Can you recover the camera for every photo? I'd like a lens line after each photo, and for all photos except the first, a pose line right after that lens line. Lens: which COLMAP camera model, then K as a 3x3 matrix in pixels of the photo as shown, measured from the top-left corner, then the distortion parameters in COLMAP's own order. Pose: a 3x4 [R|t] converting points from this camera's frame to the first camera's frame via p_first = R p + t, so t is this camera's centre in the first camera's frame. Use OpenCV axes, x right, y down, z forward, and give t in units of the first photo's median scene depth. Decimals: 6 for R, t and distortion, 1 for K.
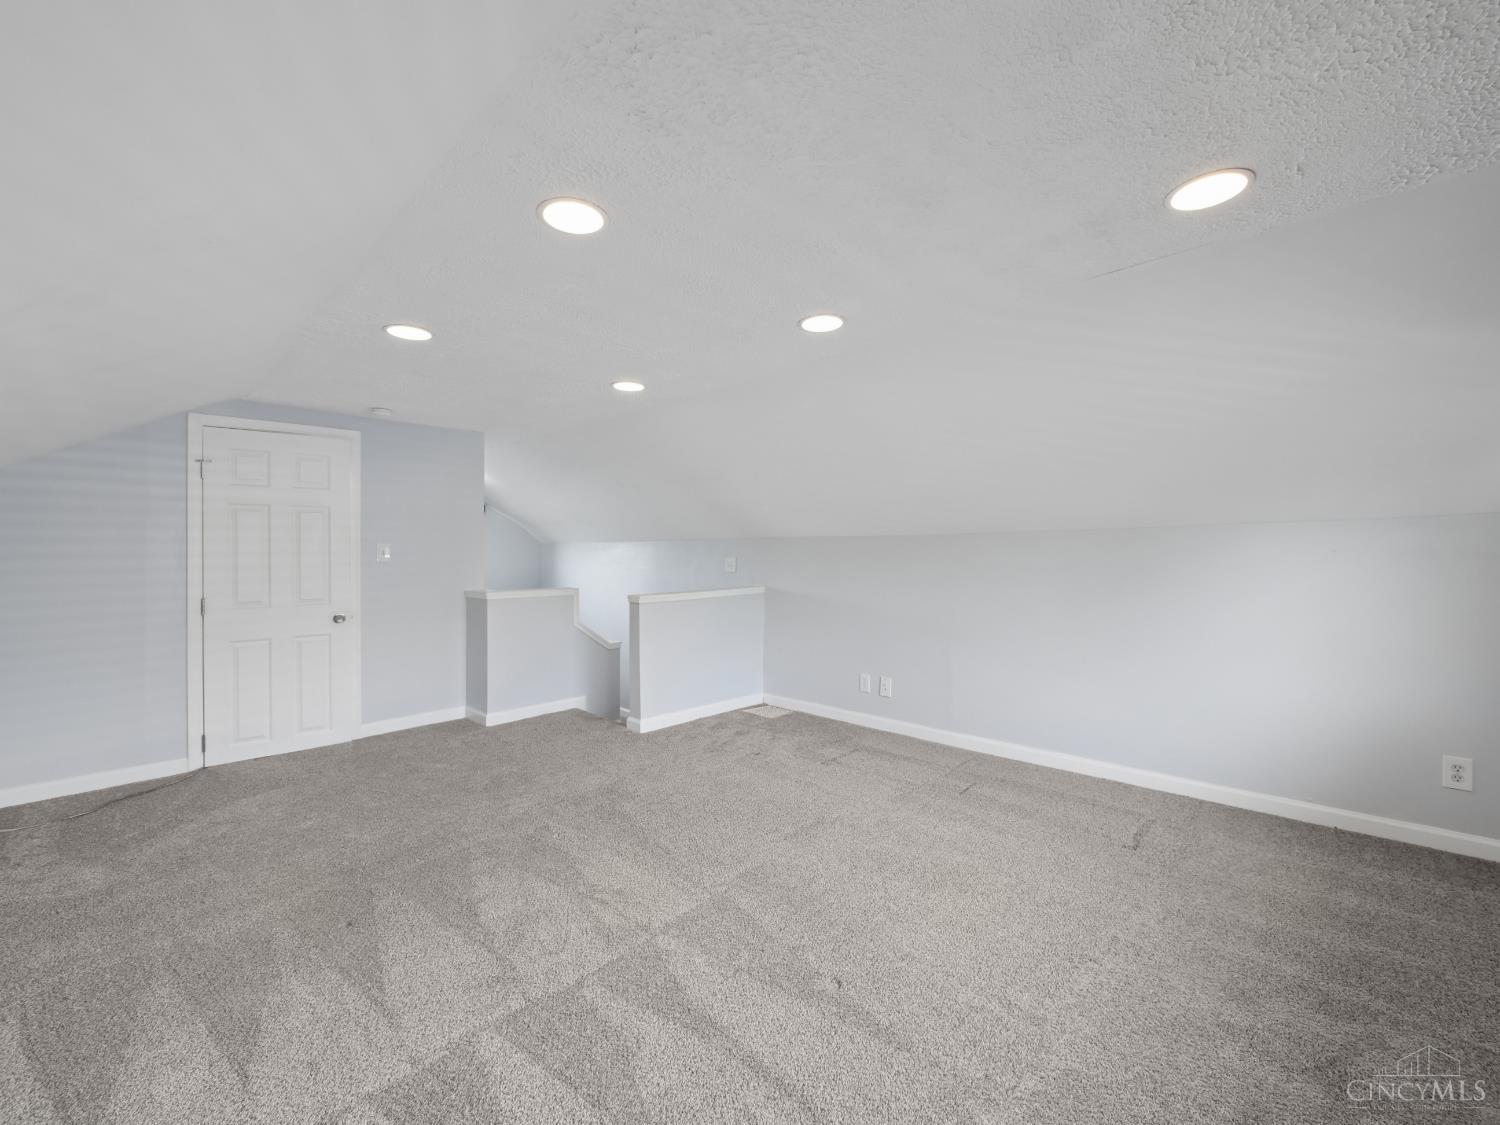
lens RADIAL K [[643.7, 0, 749.1], [0, 643.7, 551.5], [0, 0, 1]] dist [-0.001663, -0.000043]
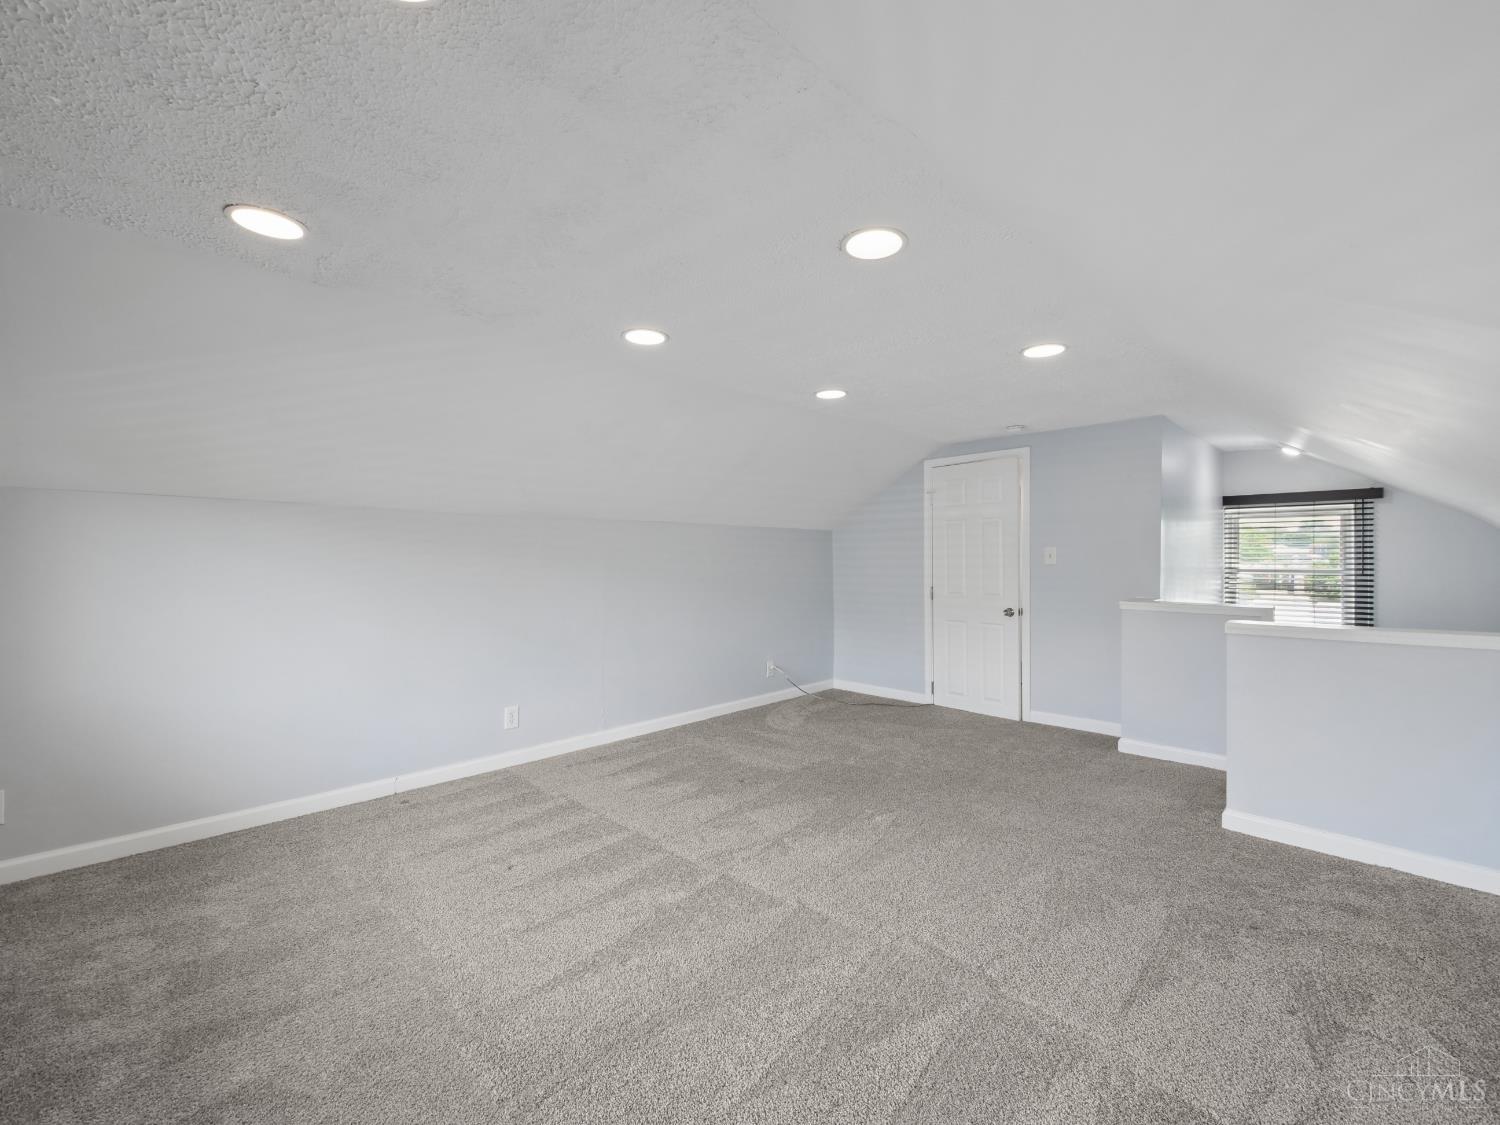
lens RADIAL K [[643.7, 0, 749.1], [0, 643.7, 551.5], [0, 0, 1]] dist [-0.001663, -0.000043]
pose [[-0.030040, -0.005152, -0.999535, 0.614244], [-0.000636, 0.999987, -0.005135, 0.000445], [0.999548, 0.000481, -0.030043, 0.638362]]
